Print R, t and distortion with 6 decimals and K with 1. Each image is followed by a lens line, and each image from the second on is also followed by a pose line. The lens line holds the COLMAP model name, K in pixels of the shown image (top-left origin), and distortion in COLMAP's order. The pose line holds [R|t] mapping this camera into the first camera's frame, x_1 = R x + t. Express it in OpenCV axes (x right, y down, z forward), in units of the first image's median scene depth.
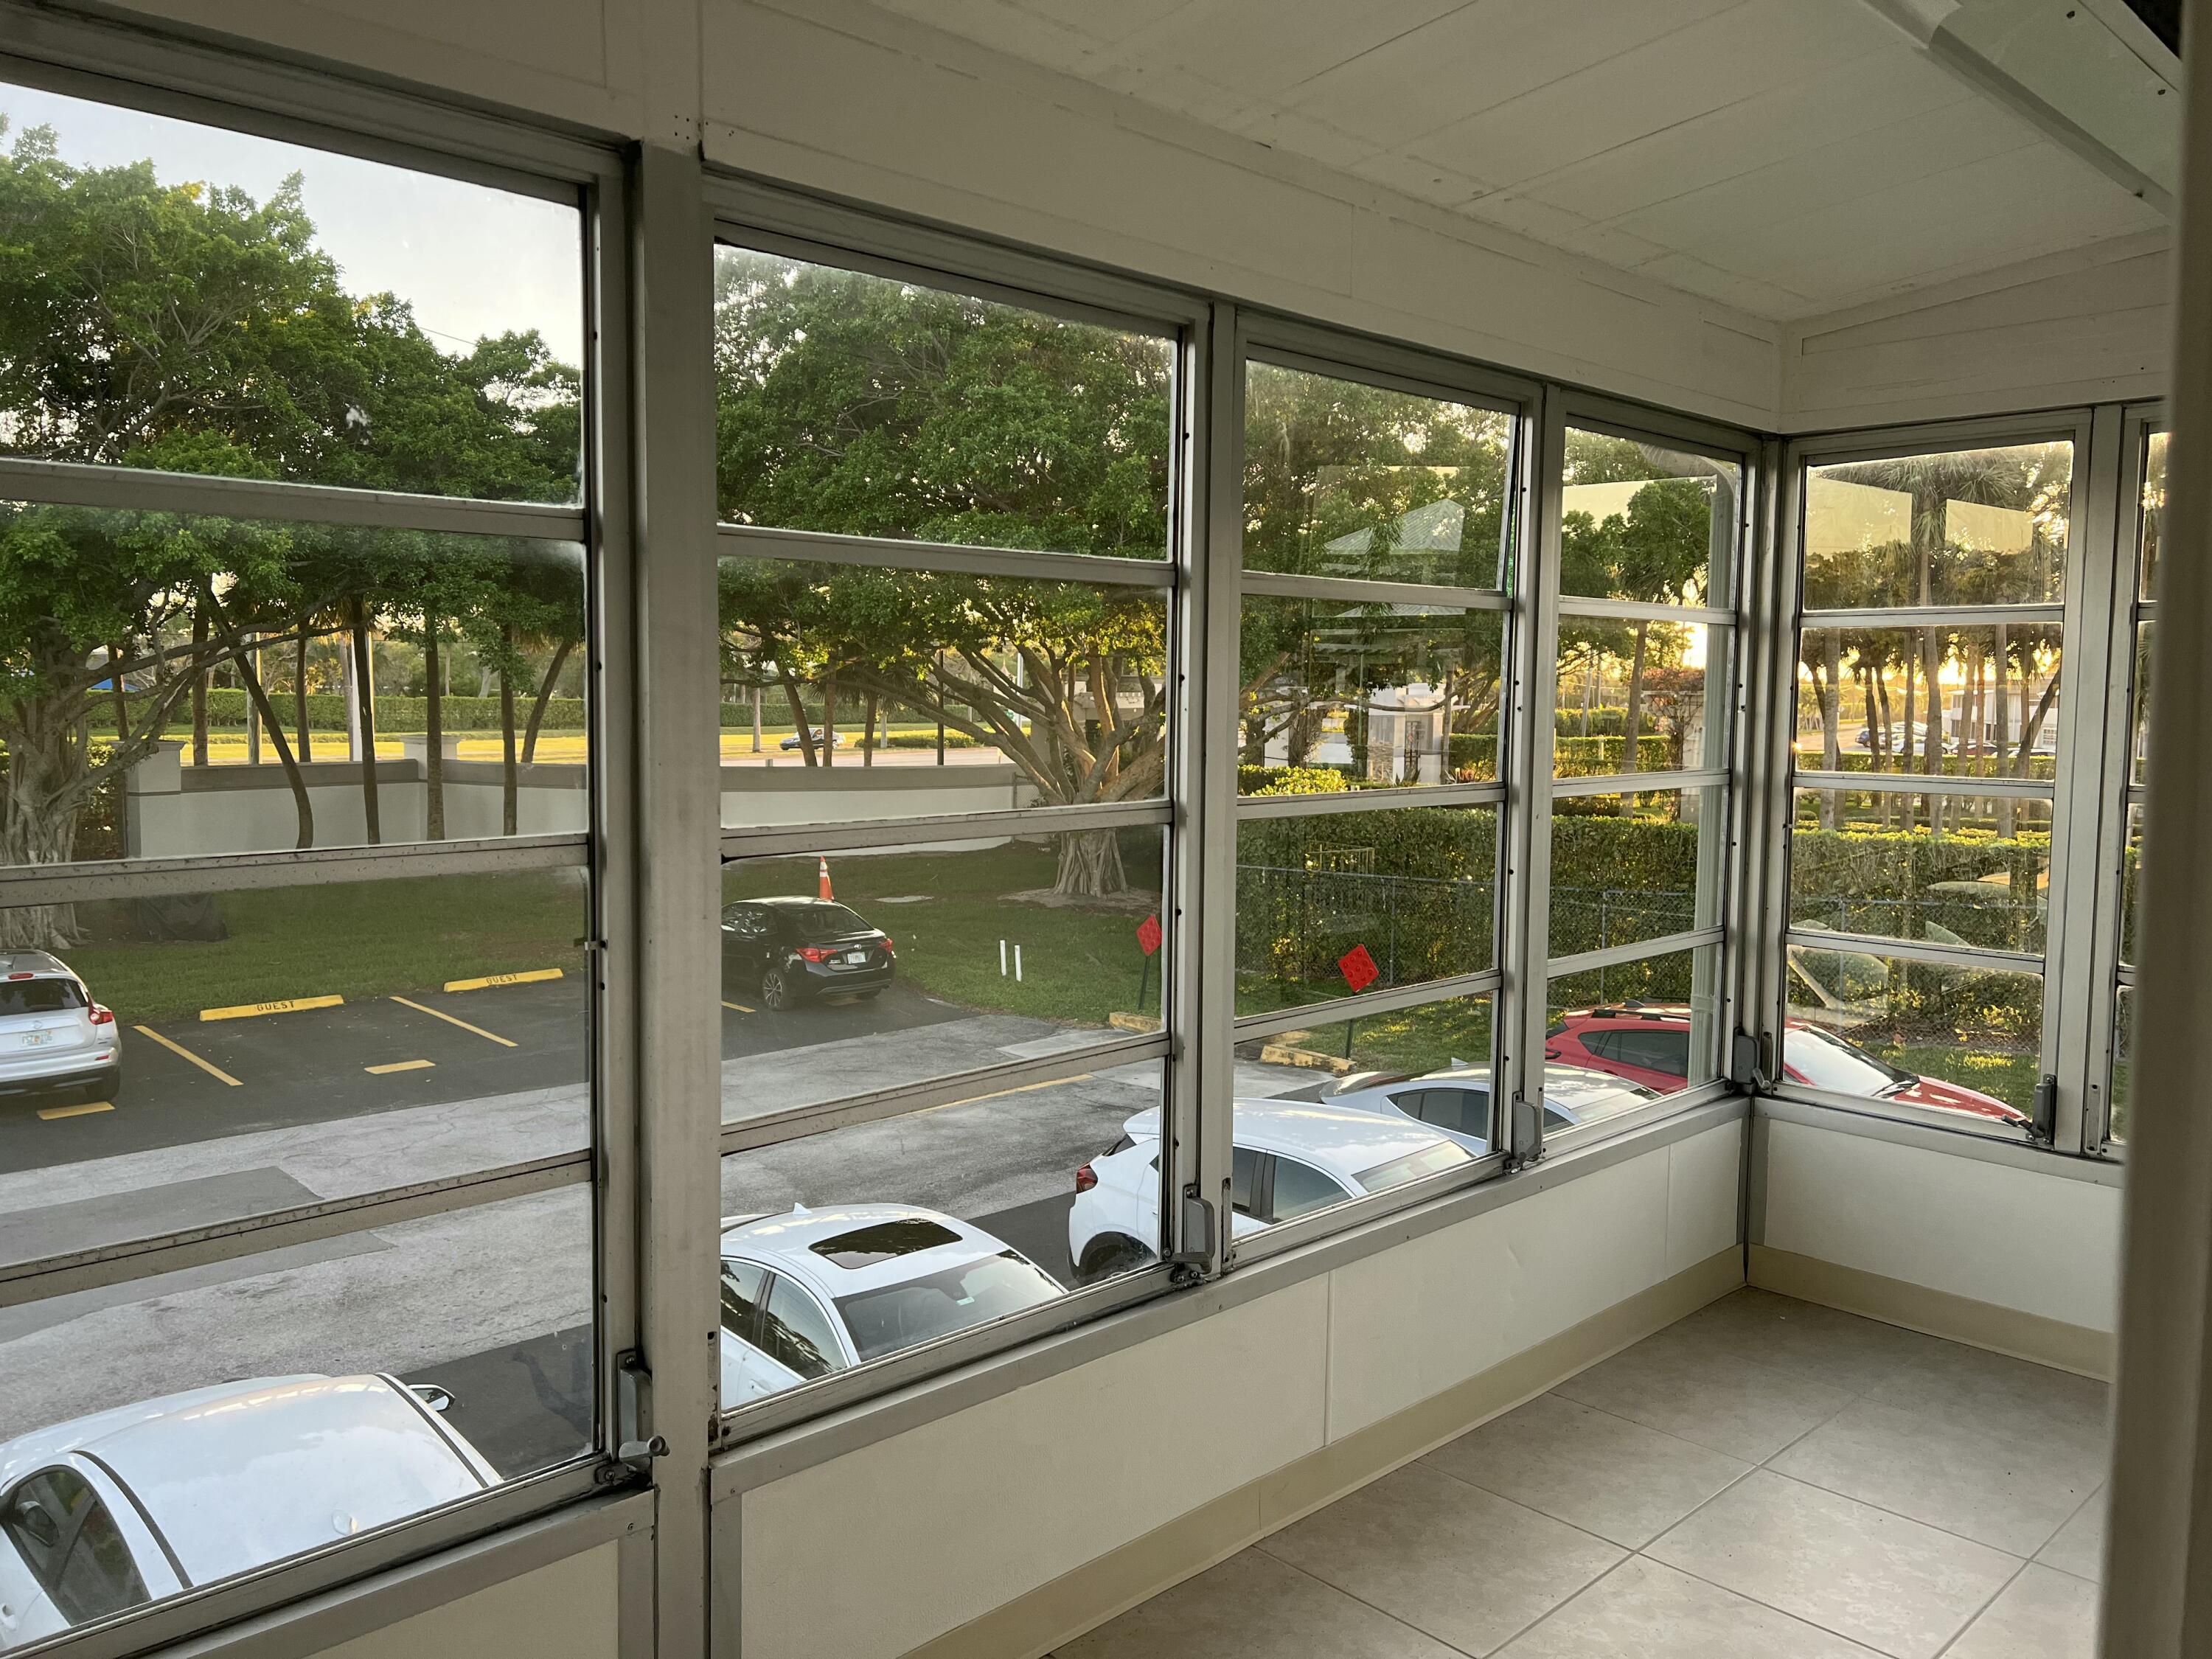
lens RADIAL K [[1664.6, 0, 1110.6], [0, 1664.6, 844.6], [0, 0, 1]] dist [0.101661, -0.161898]
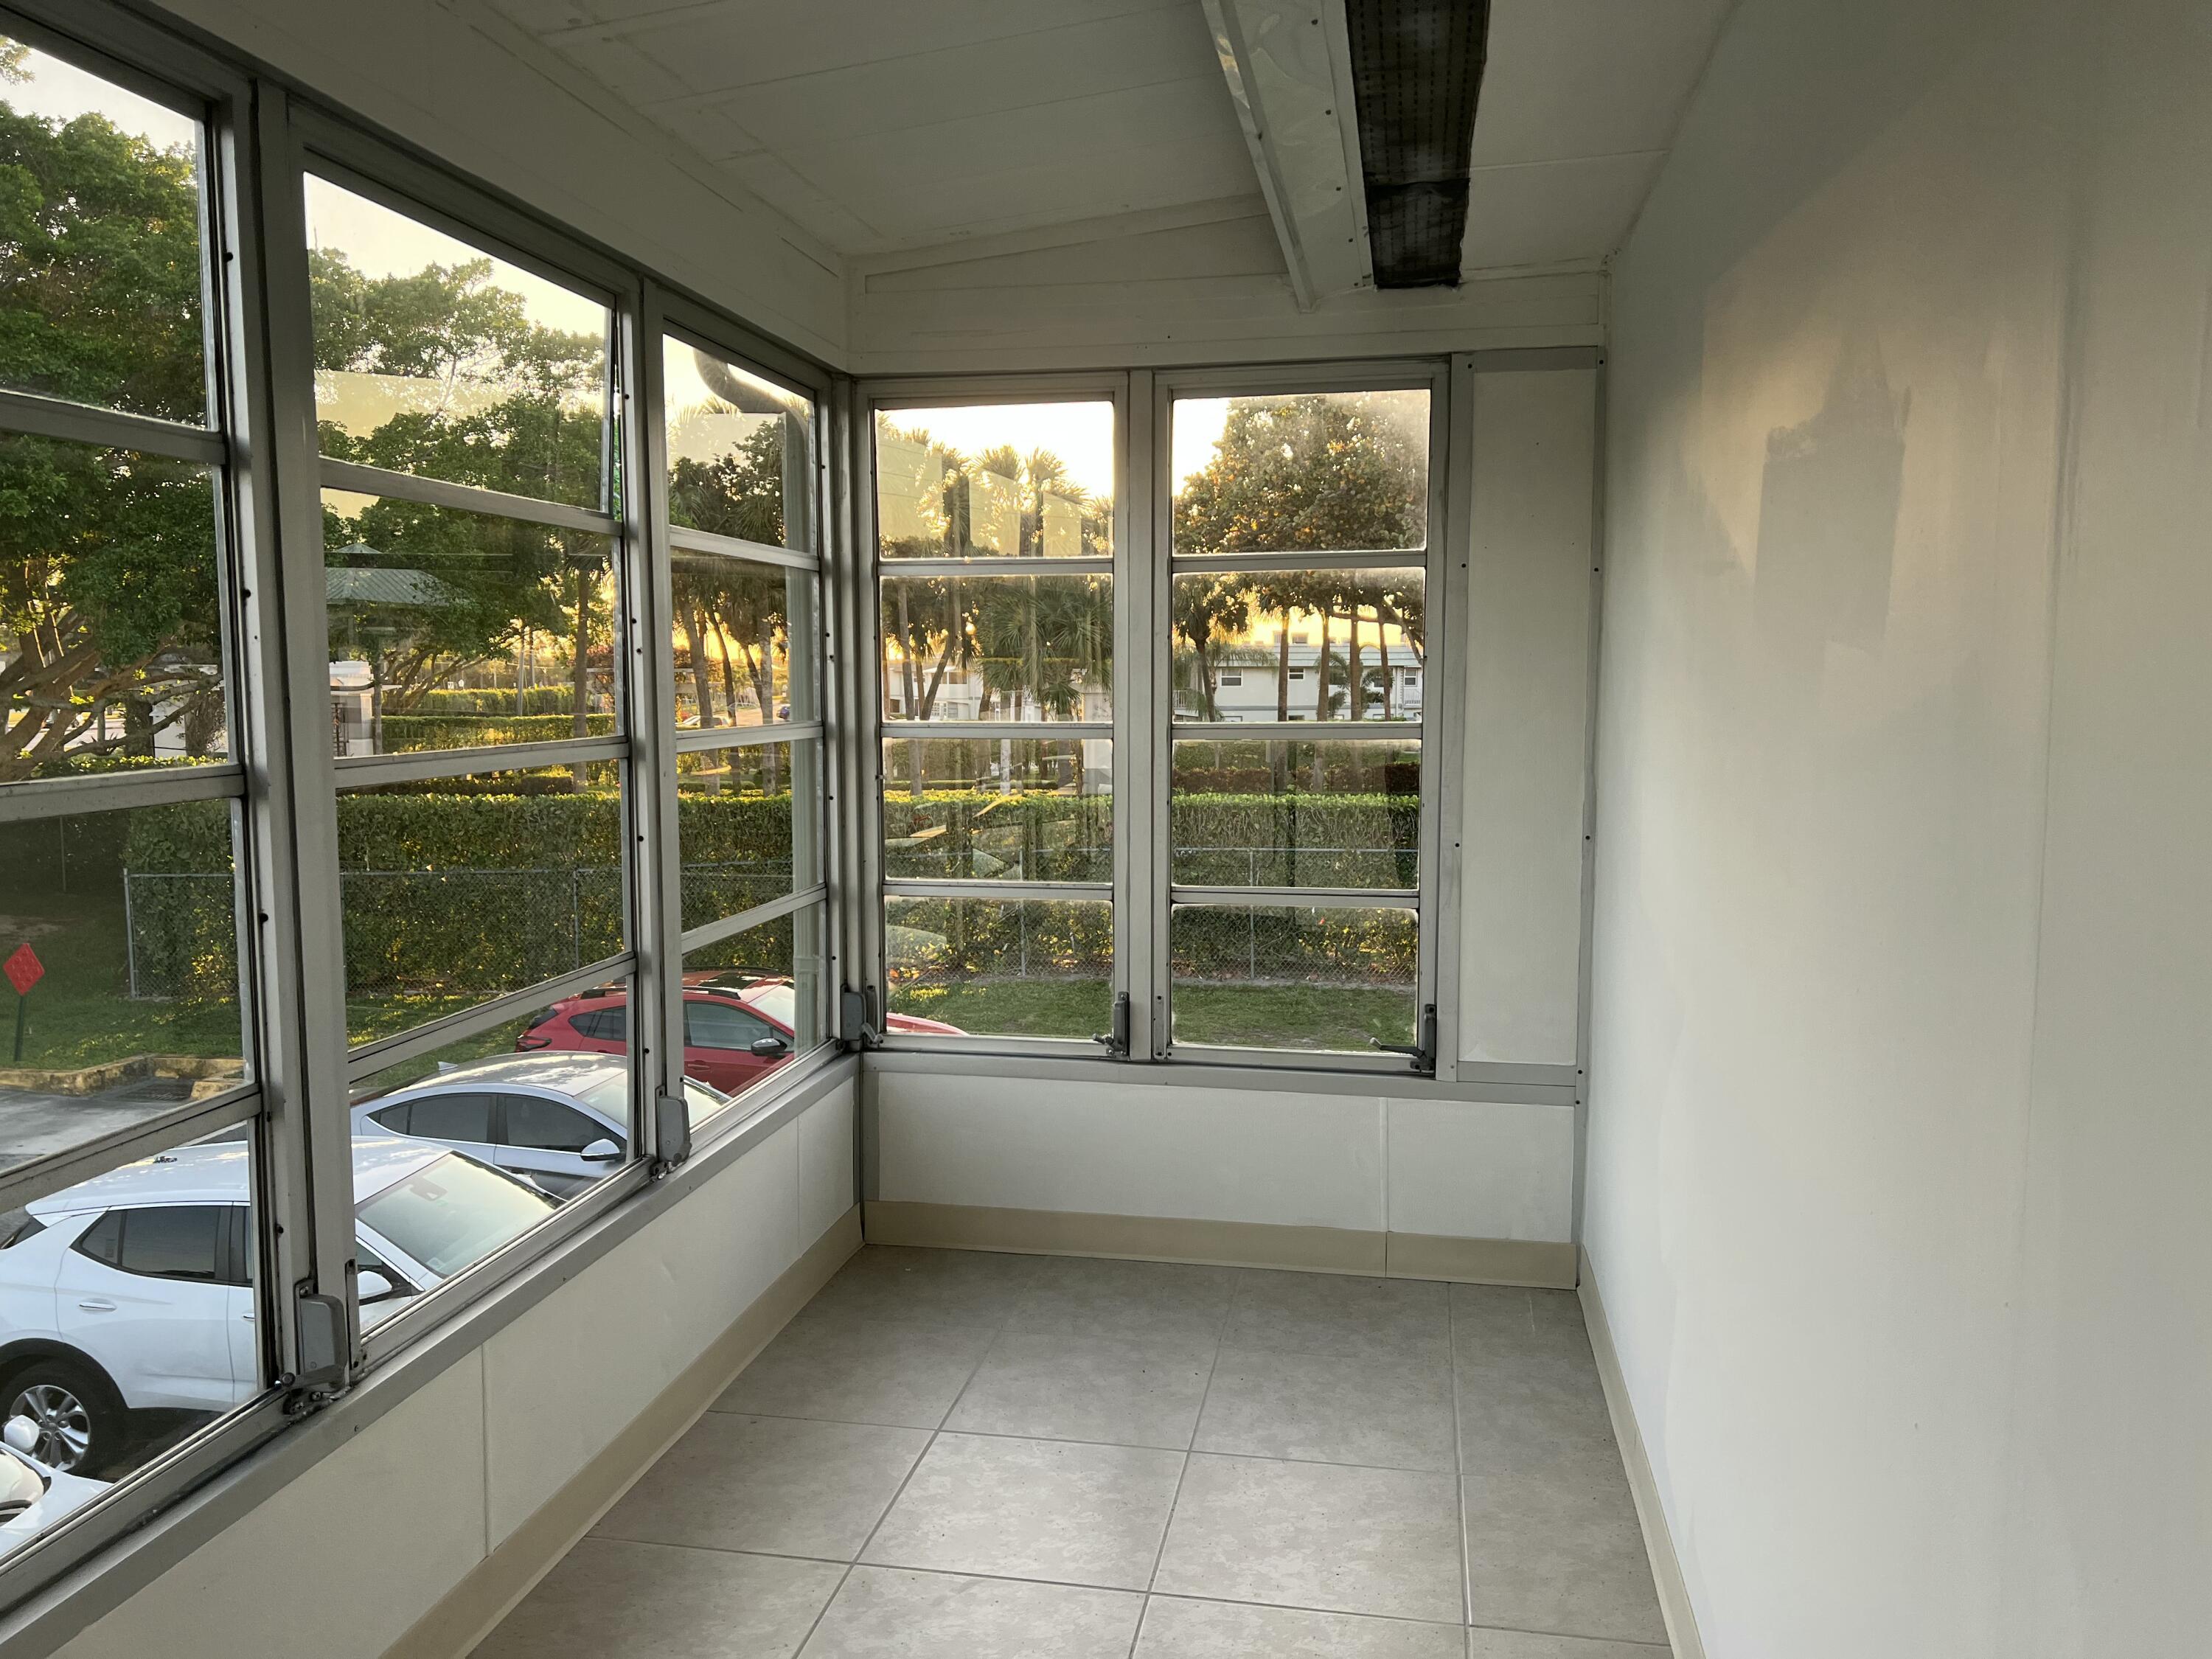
lens RADIAL K [[1664.6, 0, 1110.6], [0, 1664.6, 844.6], [0, 0, 1]] dist [0.101661, -0.161898]
pose [[0.819676, -0.072250, 0.568253, -0.050073], [0.065059, 0.997337, 0.032961, 0.005669], [-0.569121, 0.009952, 0.822194, 0.120759]]
